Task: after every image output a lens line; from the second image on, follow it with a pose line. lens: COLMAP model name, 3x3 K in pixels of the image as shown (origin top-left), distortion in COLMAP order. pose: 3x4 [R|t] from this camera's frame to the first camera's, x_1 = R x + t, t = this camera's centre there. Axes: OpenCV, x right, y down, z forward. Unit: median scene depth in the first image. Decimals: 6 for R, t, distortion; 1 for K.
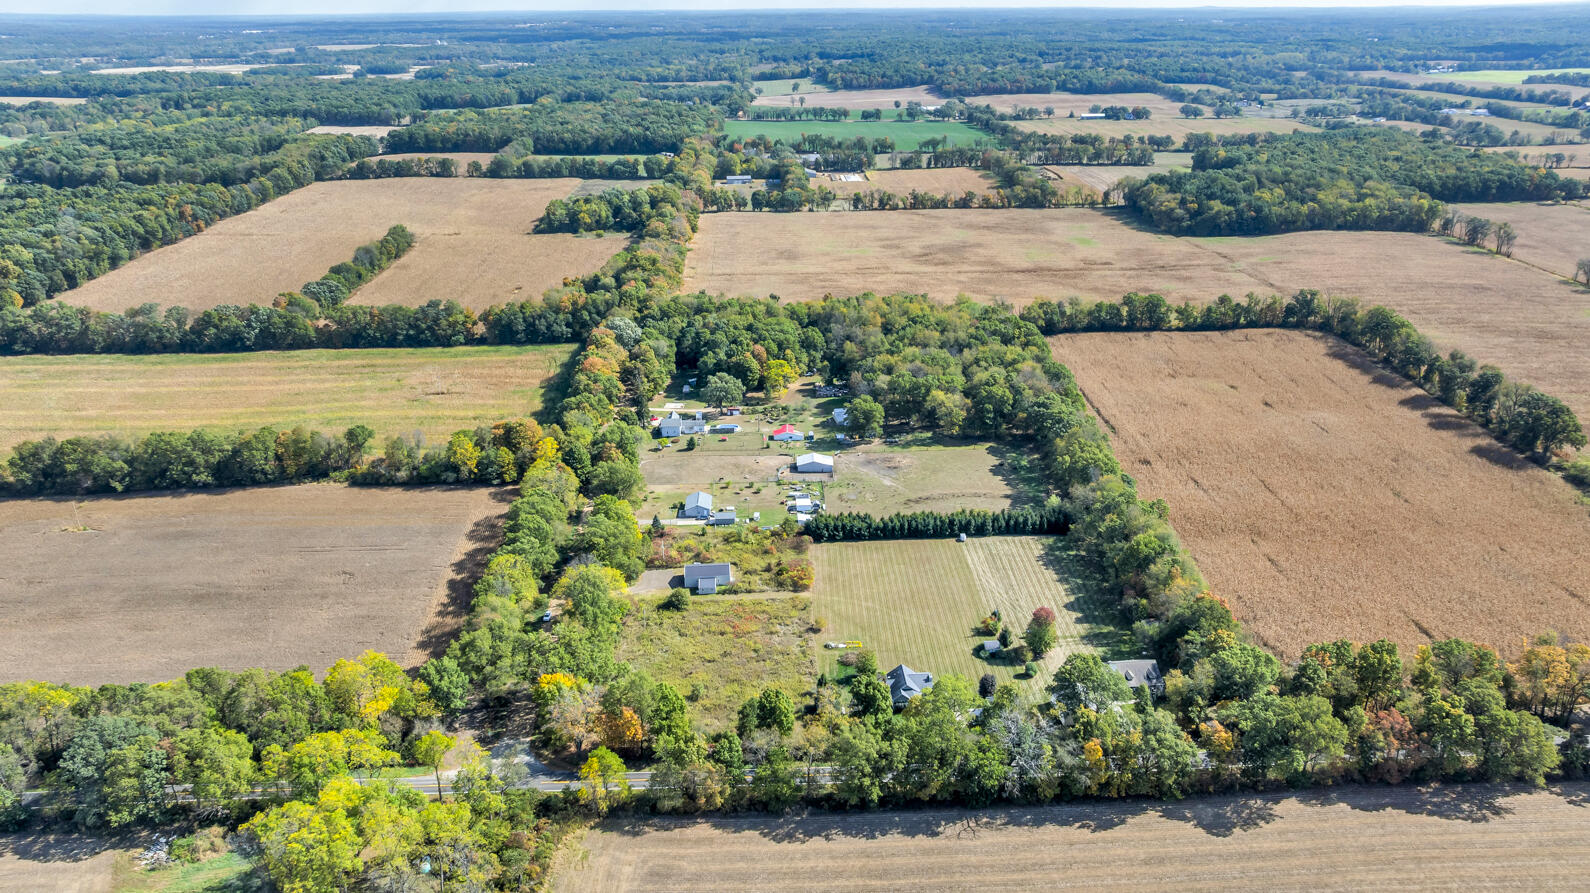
lens RADIAL K [[1121.6, 0, 807.1], [0, 1121.6, 445.4], [0, 0, 1]] dist [-0.033540, 0.031387]
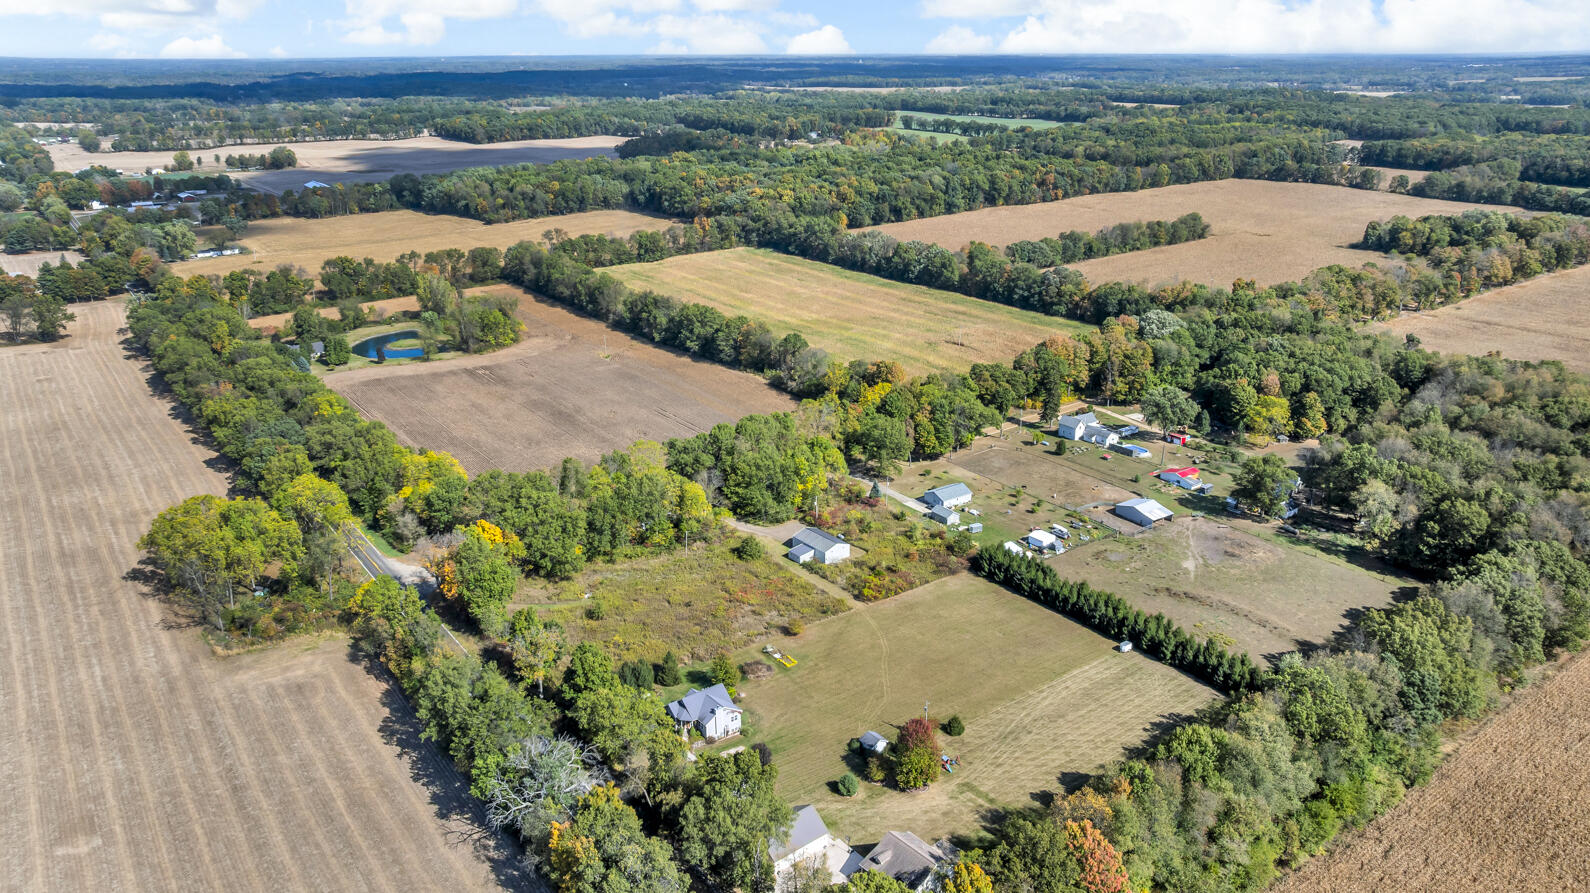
lens RADIAL K [[1121.6, 0, 807.1], [0, 1121.6, 445.4], [0, 0, 1]] dist [-0.033540, 0.031387]
pose [[0.565571, 0.280986, -0.775355, 0.468543], [-0.303782, 0.945041, 0.120891, -0.050484], [0.766711, 0.167167, 0.619846, 0.375014]]
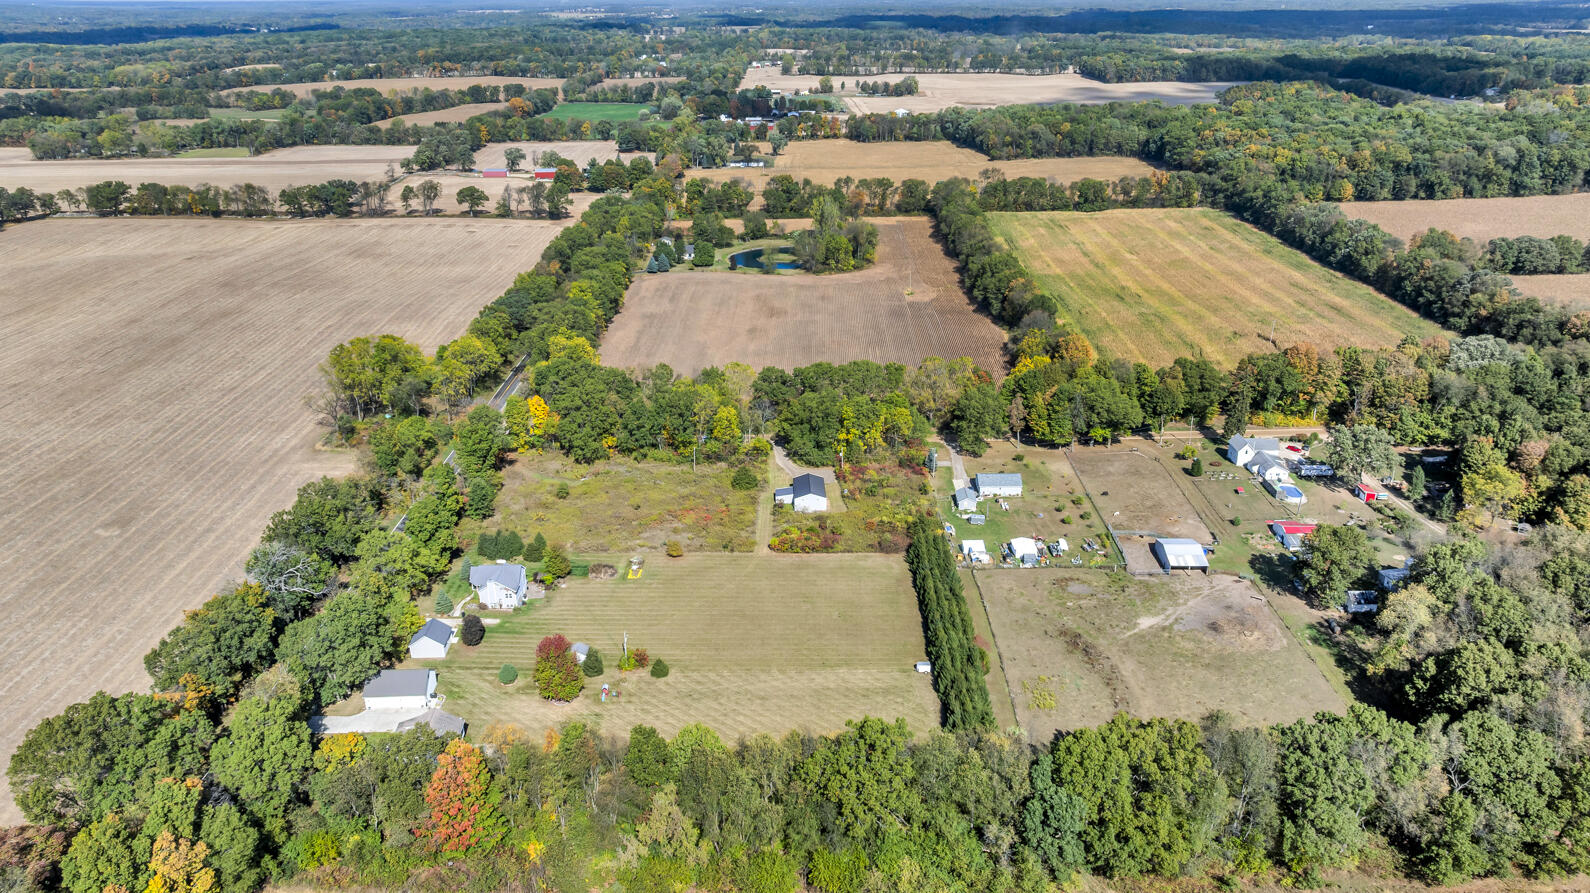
lens RADIAL K [[1121.6, 0, 807.1], [0, 1121.6, 445.4], [0, 0, 1]] dist [-0.033540, 0.031387]
pose [[-0.030013, 0.384967, -0.922442, 0.590041], [-0.359705, 0.856870, 0.369305, -0.200384], [0.932583, 0.342891, 0.112757, 0.751211]]
